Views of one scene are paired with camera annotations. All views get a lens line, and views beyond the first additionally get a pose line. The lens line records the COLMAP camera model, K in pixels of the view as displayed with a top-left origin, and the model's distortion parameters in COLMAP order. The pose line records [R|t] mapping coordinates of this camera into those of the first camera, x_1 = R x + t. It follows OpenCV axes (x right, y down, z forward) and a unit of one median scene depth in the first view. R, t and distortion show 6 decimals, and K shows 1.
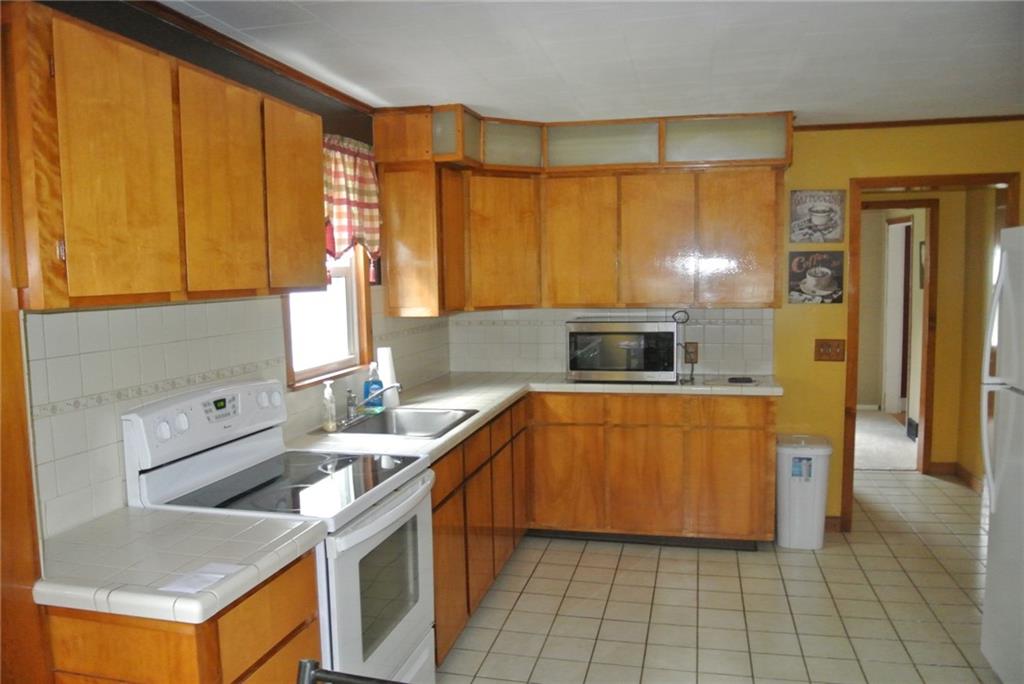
lens RADIAL K [[796.7, 0, 509.7], [0, 796.7, 345.8], [0, 0, 1]] dist [-0.074594, 0.018420]
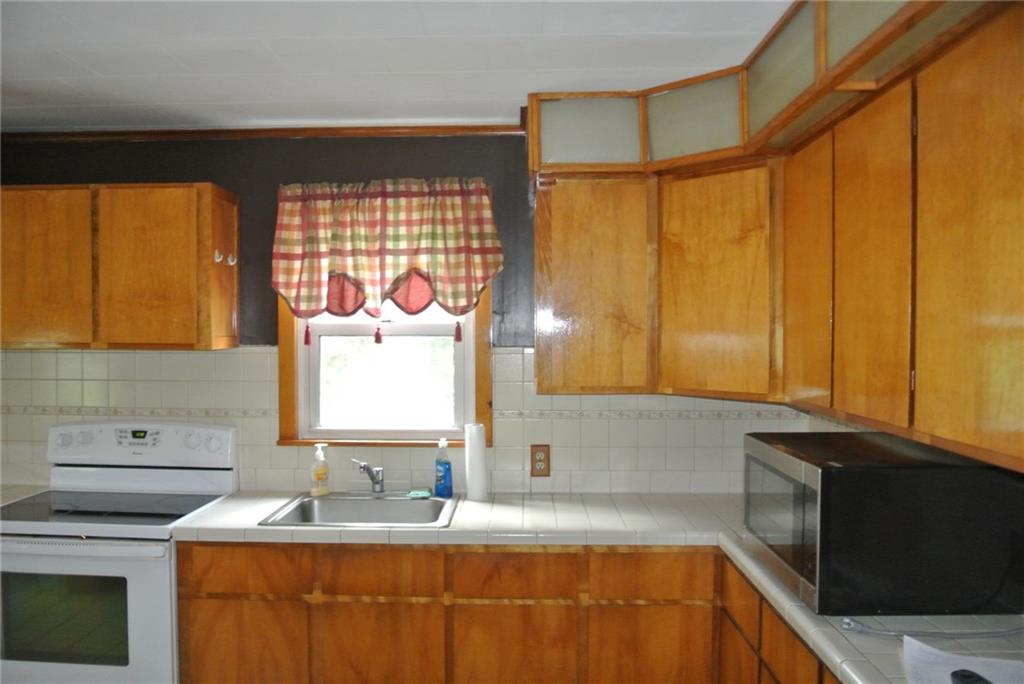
lens RADIAL K [[796.7, 0, 502.8], [0, 796.7, 341.6], [0, 0, 1]] dist [-0.074594, 0.018420]
pose [[0.202848, 0.027678, -0.978819, 0.719543], [-0.096070, 0.995341, 0.008236, -0.103048], [0.974486, 0.092364, 0.204562, 0.974800]]
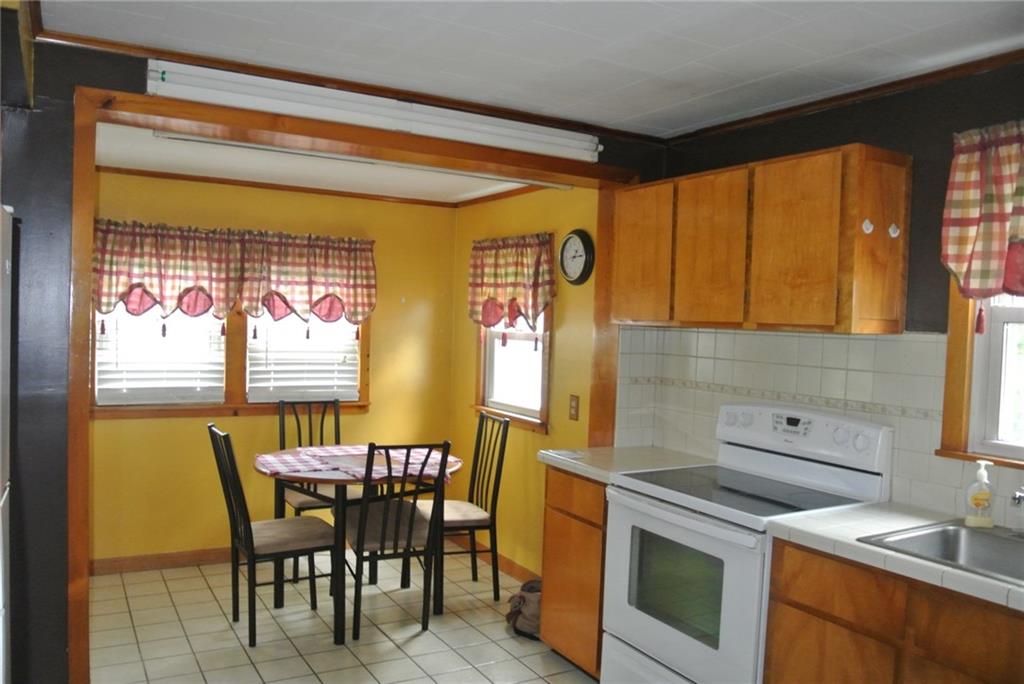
lens RADIAL K [[796.7, 0, 506.5], [0, 796.7, 348.7], [0, 0, 1]] dist [-0.074594, 0.018420]
pose [[-0.725186, 0.014454, -0.688401, 0.569038], [-0.086878, 0.989869, 0.112304, -0.097784], [0.683050, 0.141248, -0.716584, 1.159589]]
